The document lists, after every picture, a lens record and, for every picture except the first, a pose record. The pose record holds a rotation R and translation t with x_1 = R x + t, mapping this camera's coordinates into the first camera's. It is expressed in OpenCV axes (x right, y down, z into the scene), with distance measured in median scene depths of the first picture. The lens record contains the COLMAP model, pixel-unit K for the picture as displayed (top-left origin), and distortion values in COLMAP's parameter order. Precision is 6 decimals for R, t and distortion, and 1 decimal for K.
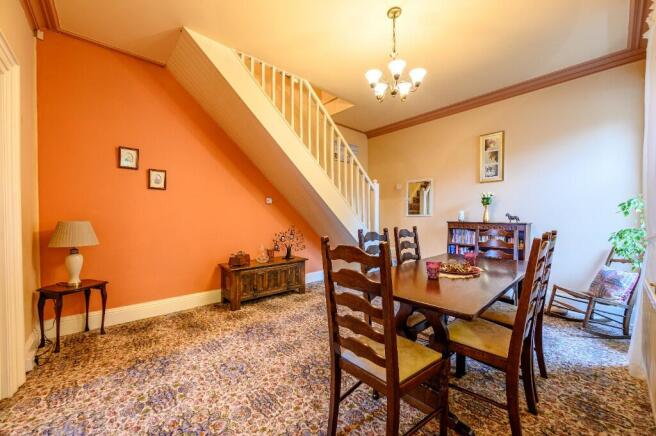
lens RADIAL K [[257.5, 0, 329.3], [0, 257.5, 220.7], [0, 0, 1]] dist [-0.001317, -0.000200]
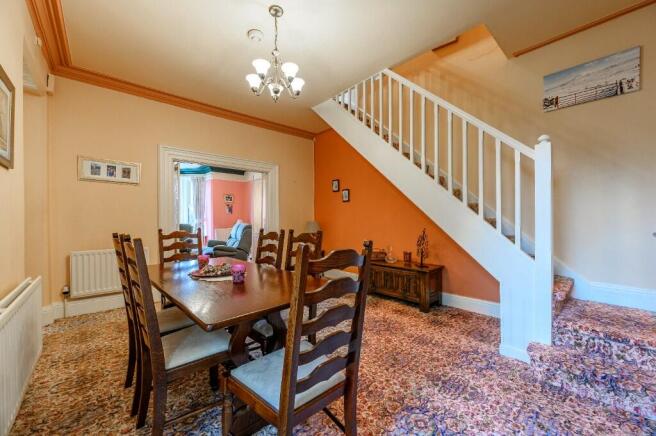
lens RADIAL K [[268.5, 0, 328.7], [0, 268.5, 213.0], [0, 0, 1]] dist [0.058672, -0.000050]
pose [[0.042503, -0.009994, -0.999046, 0.721693], [-0.010507, 0.999890, -0.010449, -0.014506], [0.999041, 0.010941, 0.042393, 0.641571]]
